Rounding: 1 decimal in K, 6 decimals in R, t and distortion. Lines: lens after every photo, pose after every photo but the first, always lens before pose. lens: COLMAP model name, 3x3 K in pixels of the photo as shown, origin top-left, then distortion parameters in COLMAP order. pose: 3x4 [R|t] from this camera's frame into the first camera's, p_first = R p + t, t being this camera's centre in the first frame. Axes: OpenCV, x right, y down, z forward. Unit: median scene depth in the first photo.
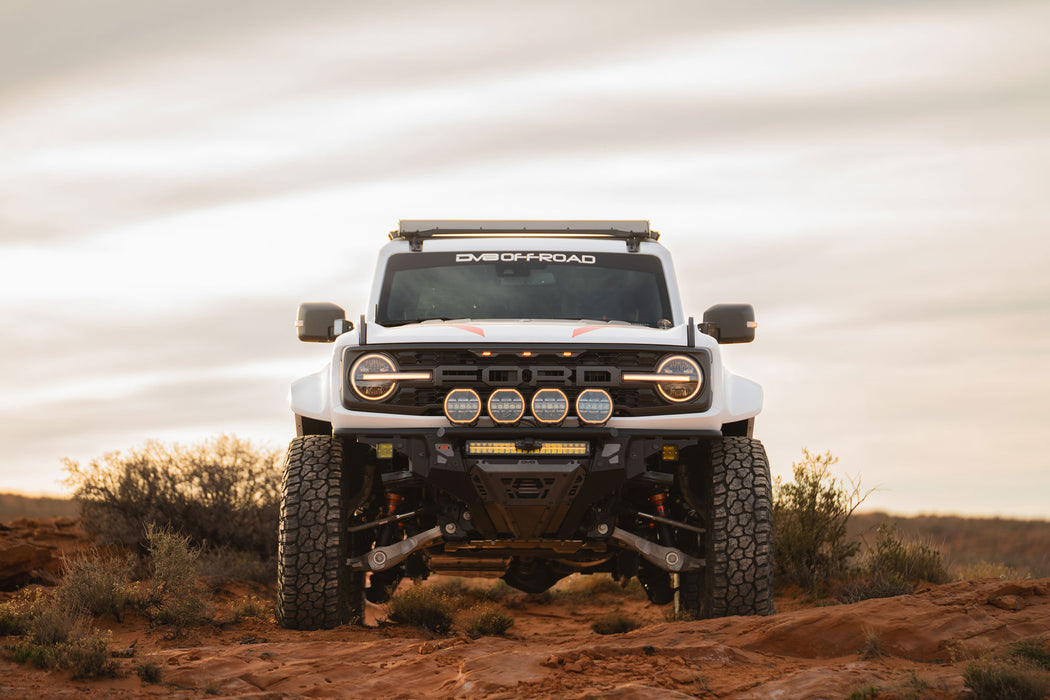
lens RADIAL K [[4422.7, 0, 525.0], [0, 4422.7, 350.0], [0, 0, 1]] dist [1.388414, -4.231926]
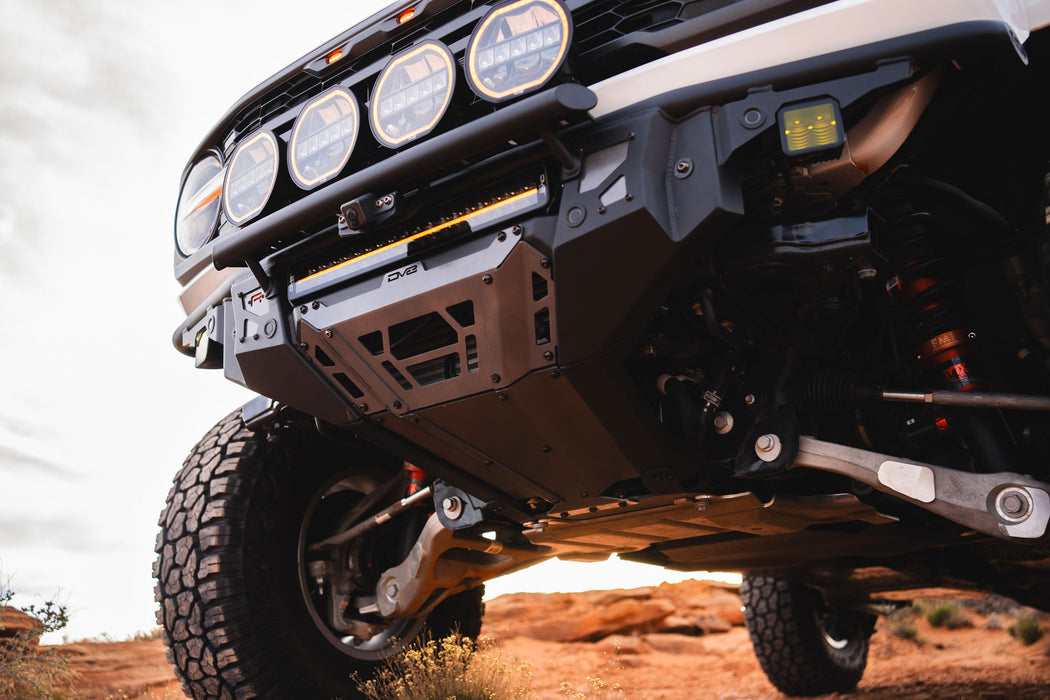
lens RADIAL K [[1061.1, 0, 525.0], [0, 1061.1, 350.0], [0, 0, 1]] dist [-0.023640, 0.156094]
pose [[0.787163, -0.233158, -0.570974, 0.054079], [0.115263, 0.965091, -0.235190, 0.051349], [0.605878, 0.119320, 0.786559, 0.928702]]
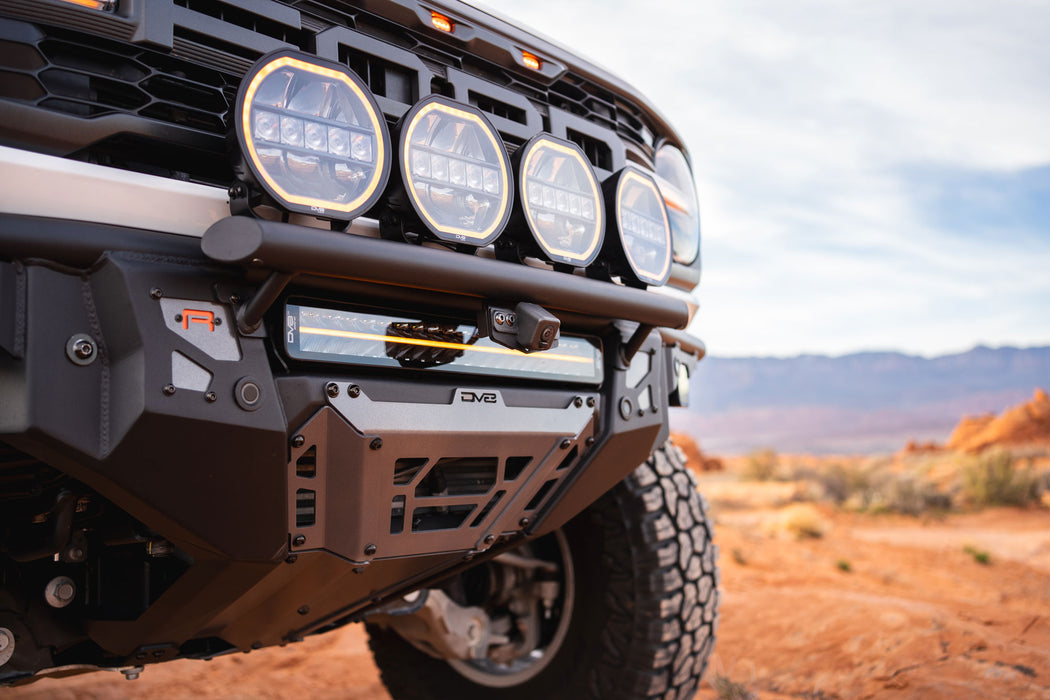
lens RADIAL K [[1061.1, 0, 525.0], [0, 1061.1, 350.0], [0, 0, 1]] dist [-0.023640, 0.156094]
pose [[0.654744, 0.063208, 0.753204, -0.046262], [-0.013638, 0.997323, -0.071838, 0.026732], [-0.755728, 0.036763, 0.653853, 0.942888]]
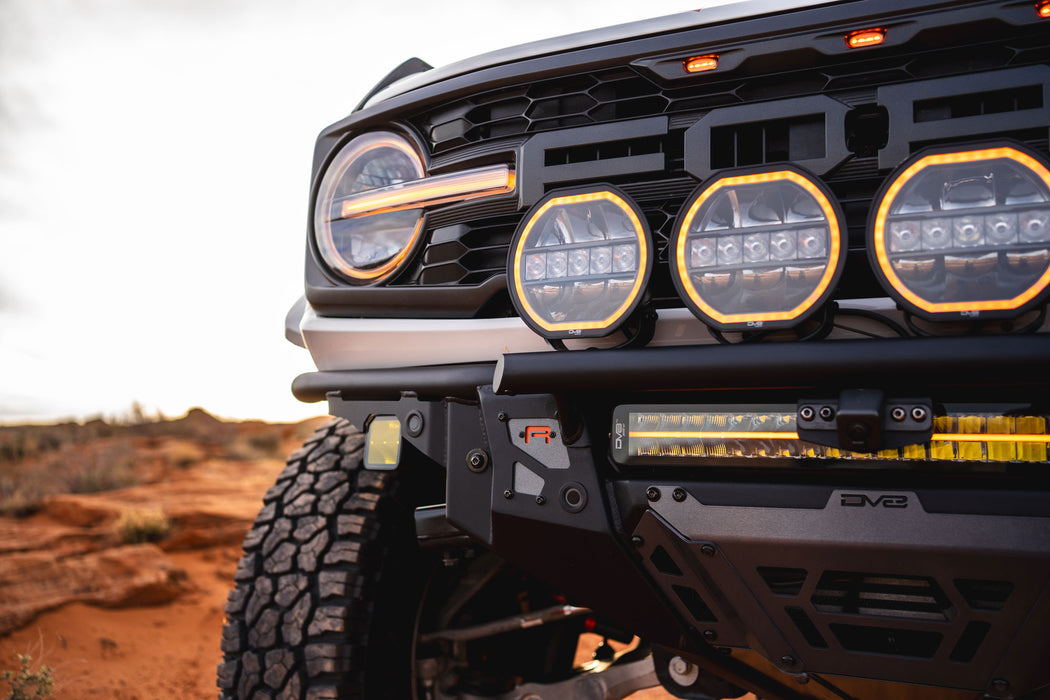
lens RADIAL K [[1061.1, 0, 525.0], [0, 1061.1, 350.0], [0, 0, 1]] dist [-0.023640, 0.156094]
pose [[0.896899, -0.033912, -0.440933, 0.008590], [0.018695, 0.999072, -0.038812, 0.019292], [0.441840, 0.026567, 0.896700, 0.932669]]
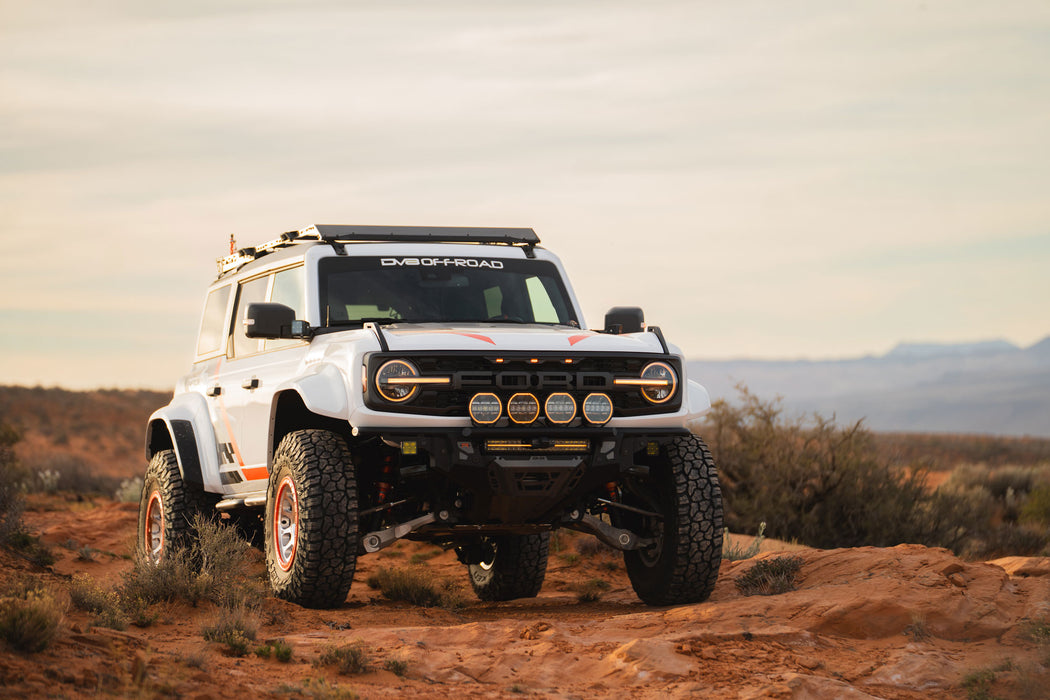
lens RADIAL K [[4185.3, 0, 525.0], [0, 4185.3, 350.0], [0, 0, 1]] dist [1.294849, 0.817755]
pose [[0.957685, 0.003113, 0.287802, -0.302905], [-0.012753, 0.999418, 0.031628, -0.034877], [-0.287536, -0.033960, 0.957168, -0.009452]]
